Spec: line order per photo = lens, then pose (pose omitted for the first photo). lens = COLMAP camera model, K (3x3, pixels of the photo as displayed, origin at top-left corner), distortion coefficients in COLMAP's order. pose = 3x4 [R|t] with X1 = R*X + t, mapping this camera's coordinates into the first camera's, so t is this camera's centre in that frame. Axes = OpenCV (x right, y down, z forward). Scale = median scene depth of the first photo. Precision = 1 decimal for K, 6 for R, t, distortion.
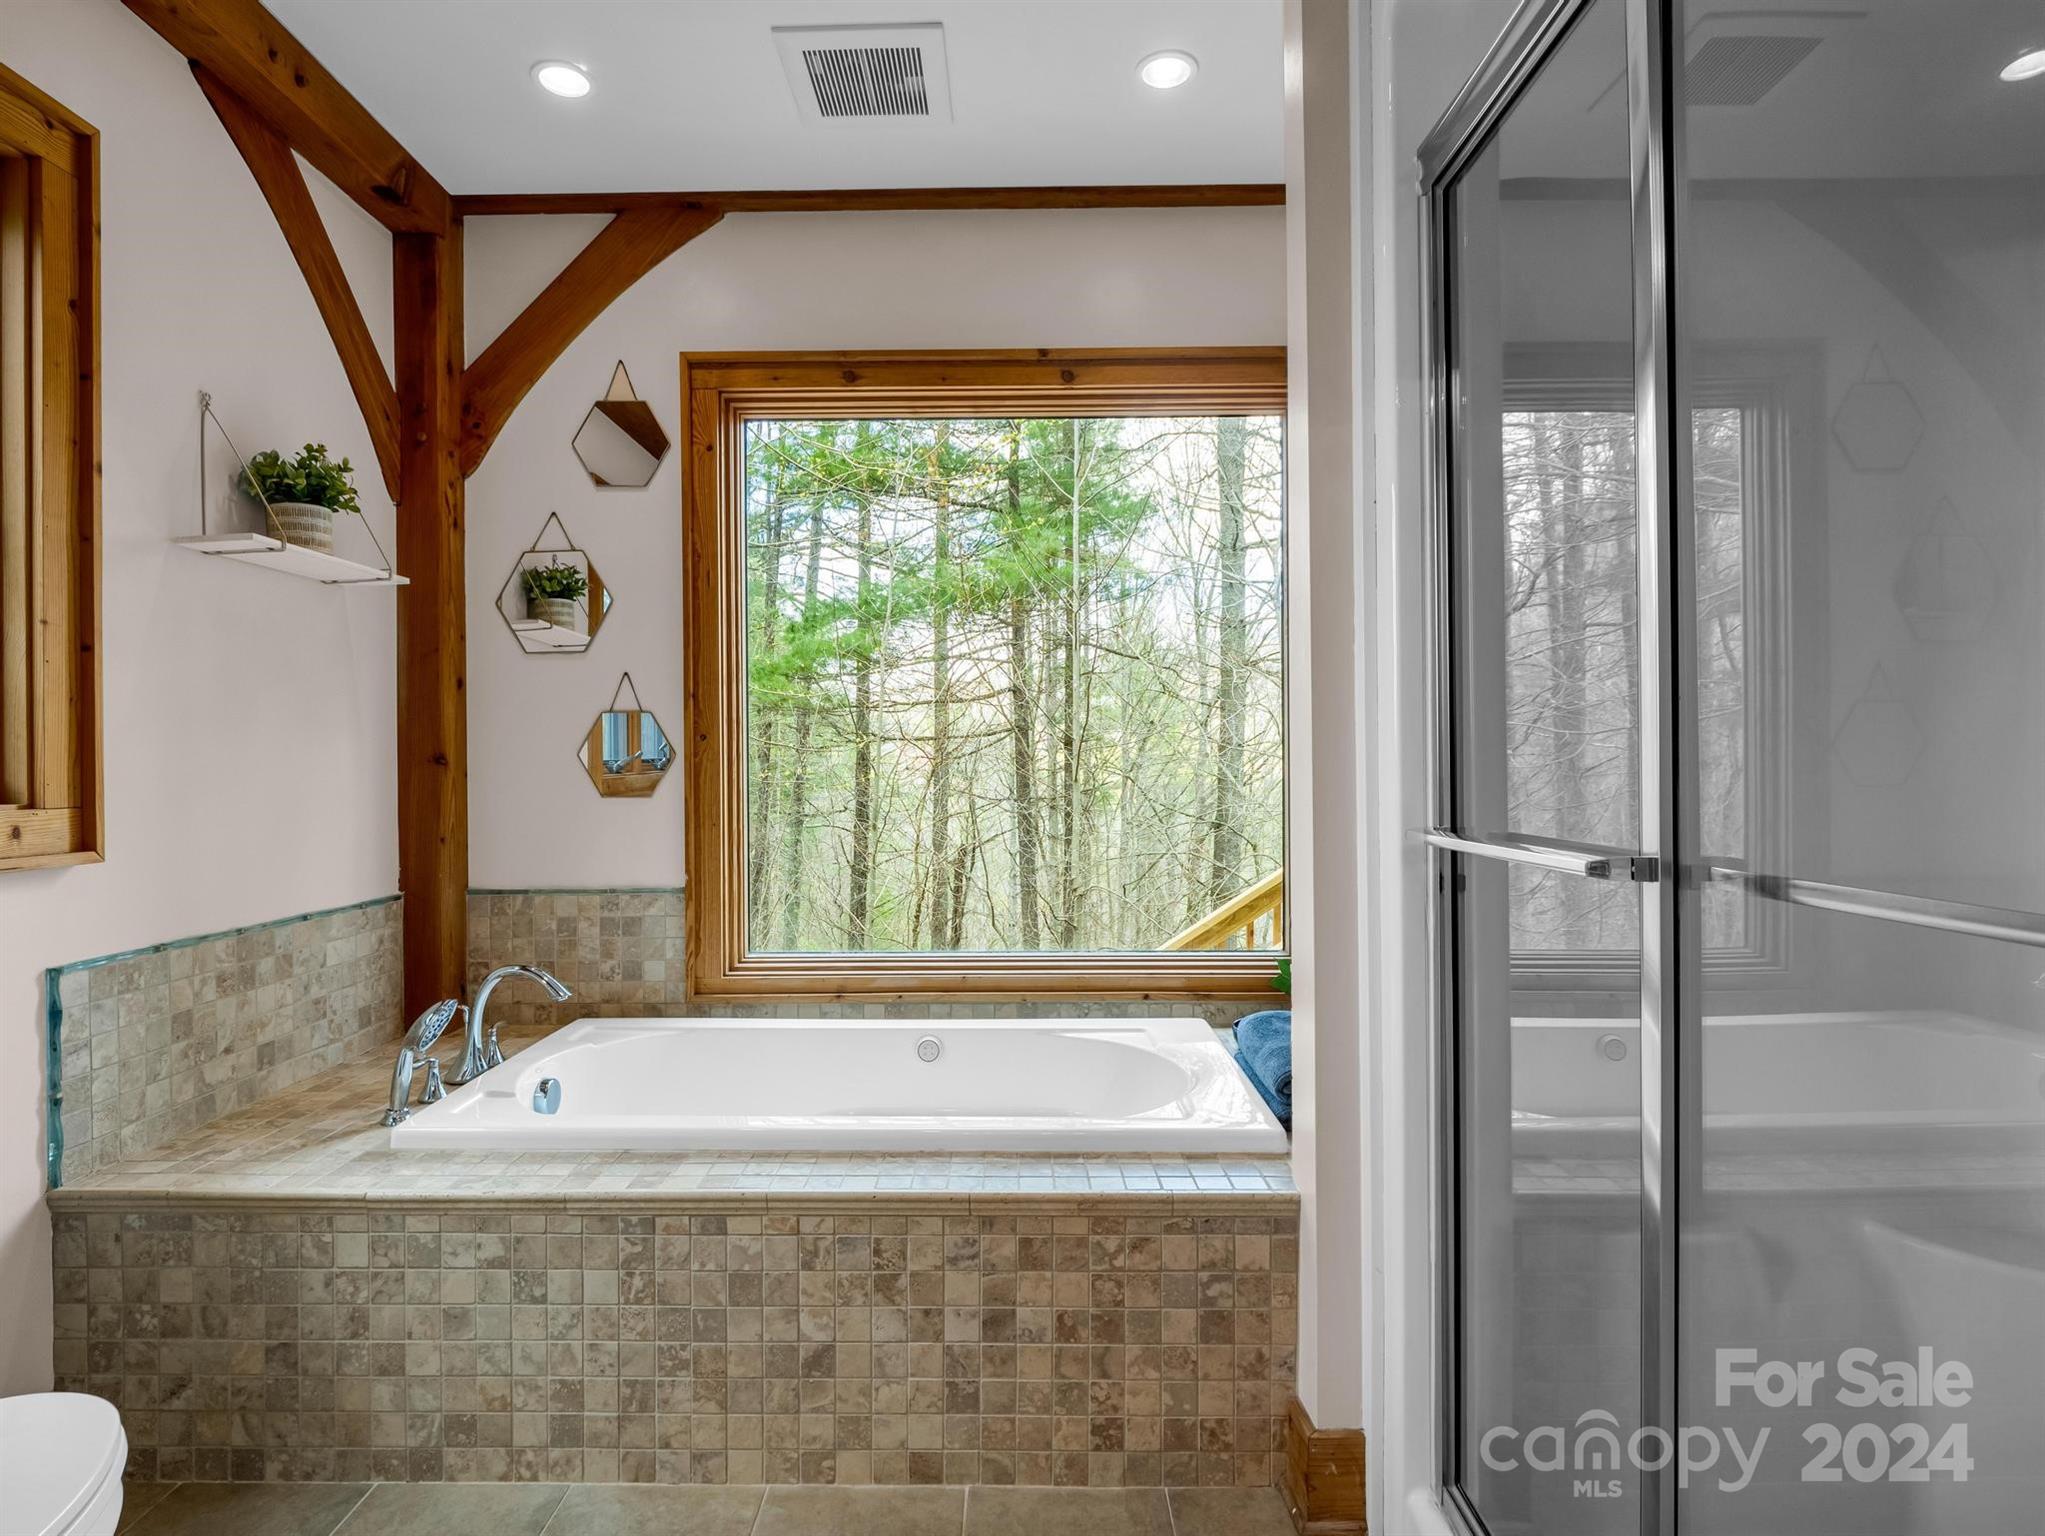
lens RADIAL K [[1032.2, 0, 1022.5], [0, 1032.2, 768.0], [0, 0, 1]] dist [0.001002, -0.000280]
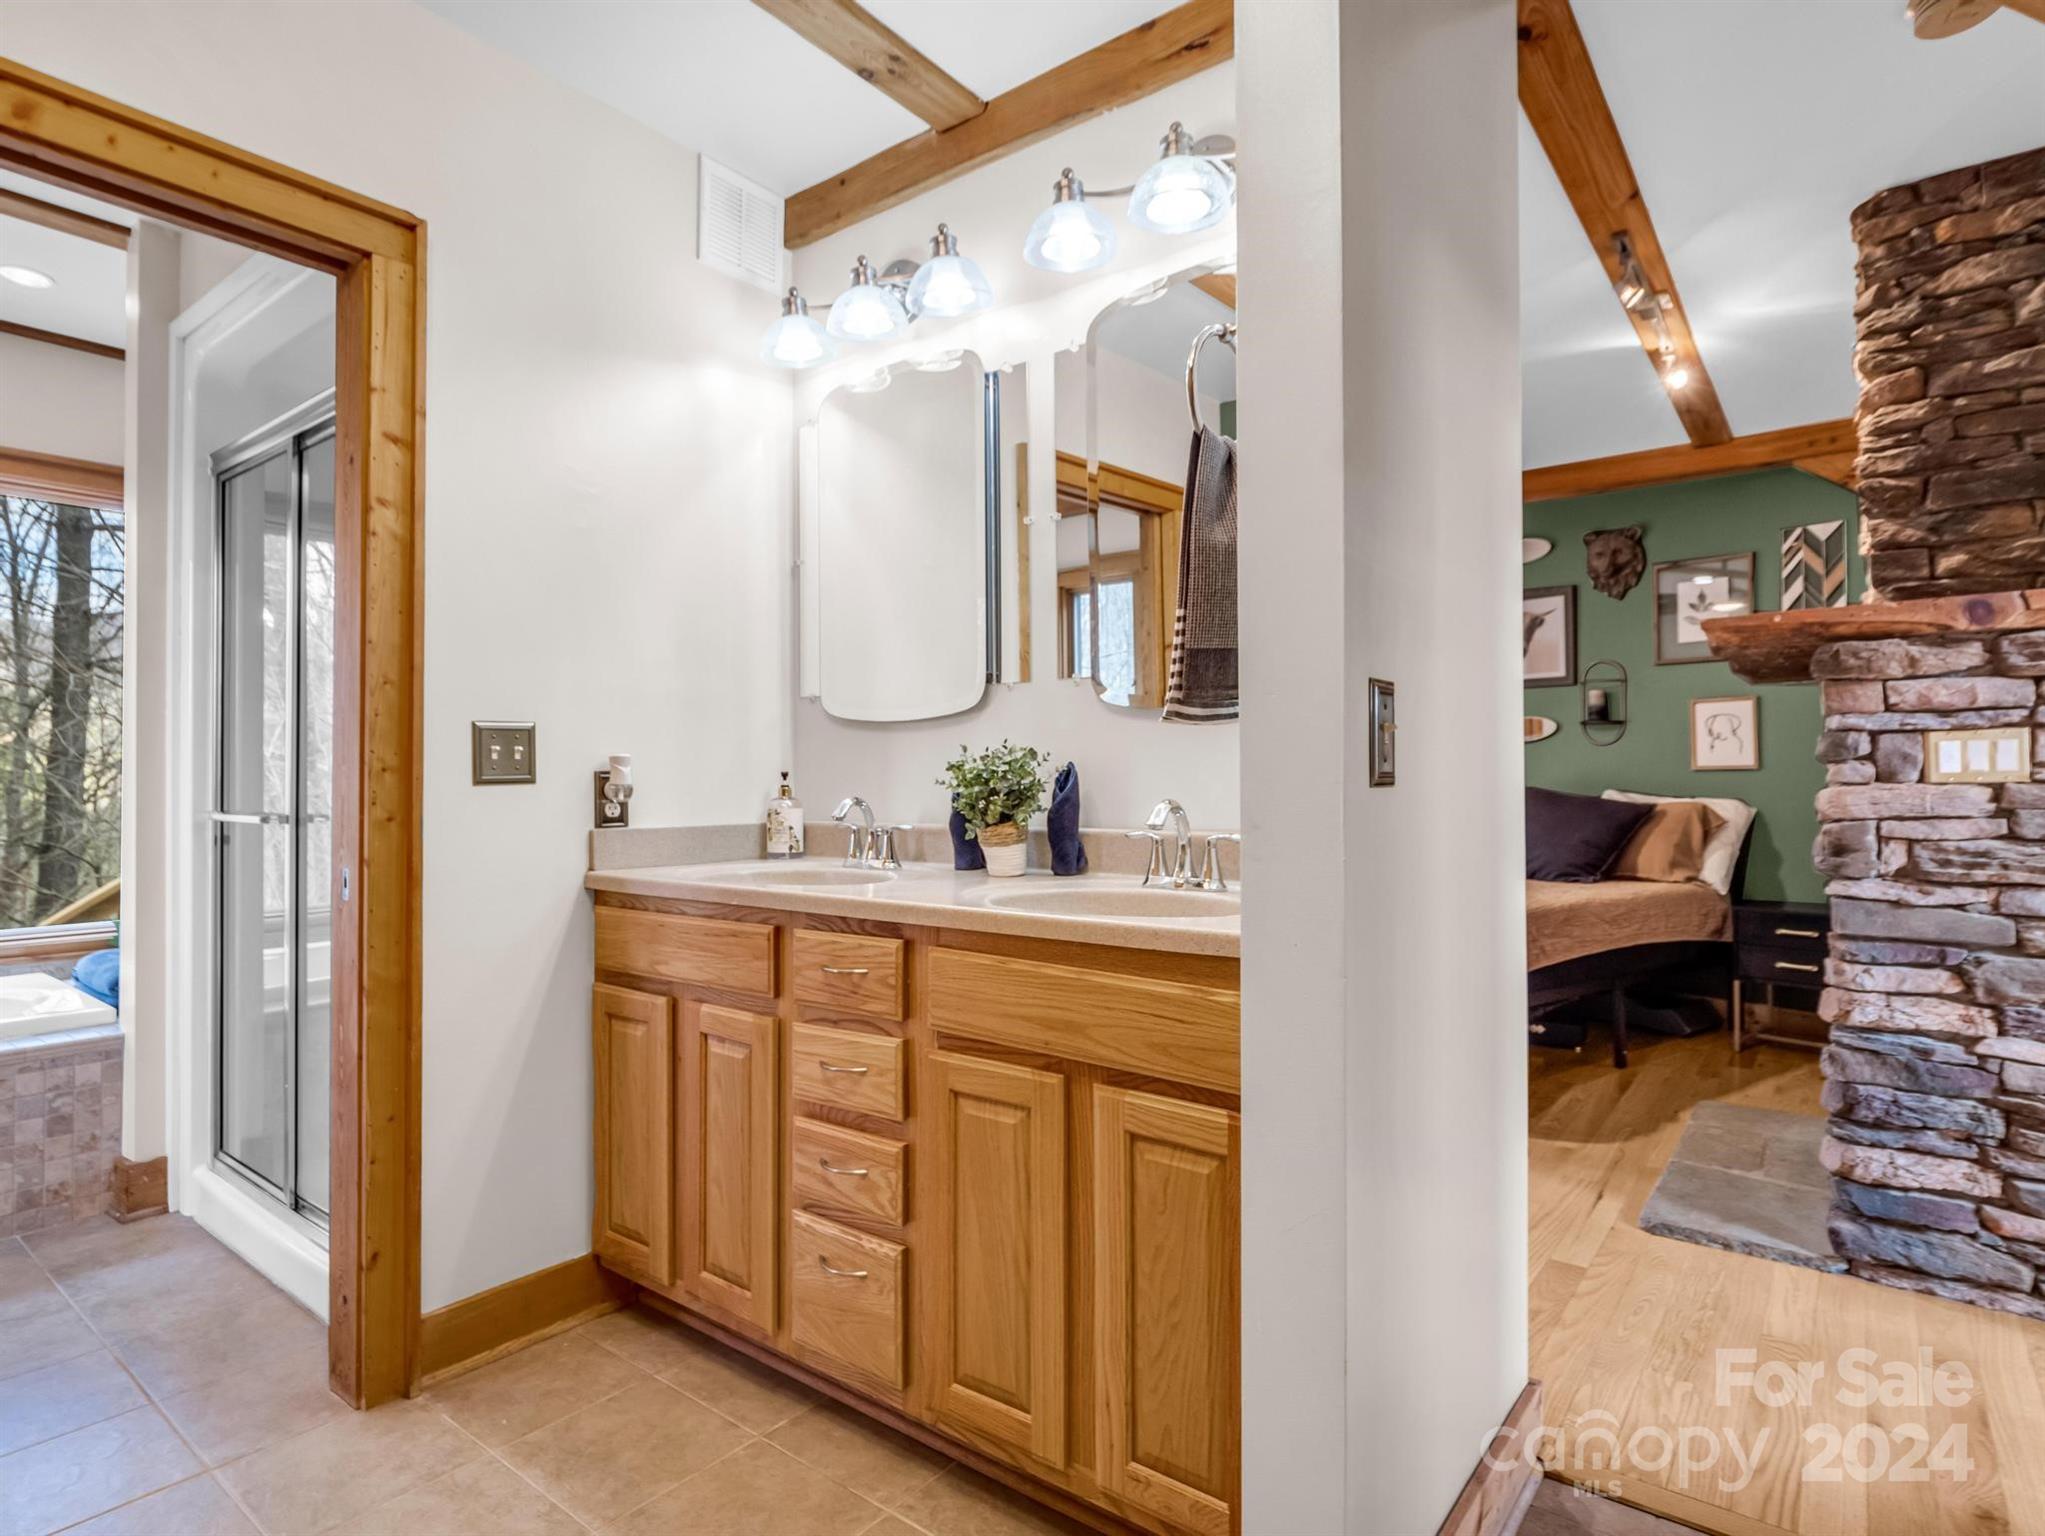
lens RADIAL K [[1107.9, 0, 1022.5], [0, 1107.9, 768.0], [0, 0, 1]] dist [-0.002020, -0.002071]
pose [[0.609752, 0.011186, 0.792513, -0.167579], [-0.000641, 0.999907, -0.013621, 0.002238], [-0.792592, 0.007798, 0.609702, -0.779883]]
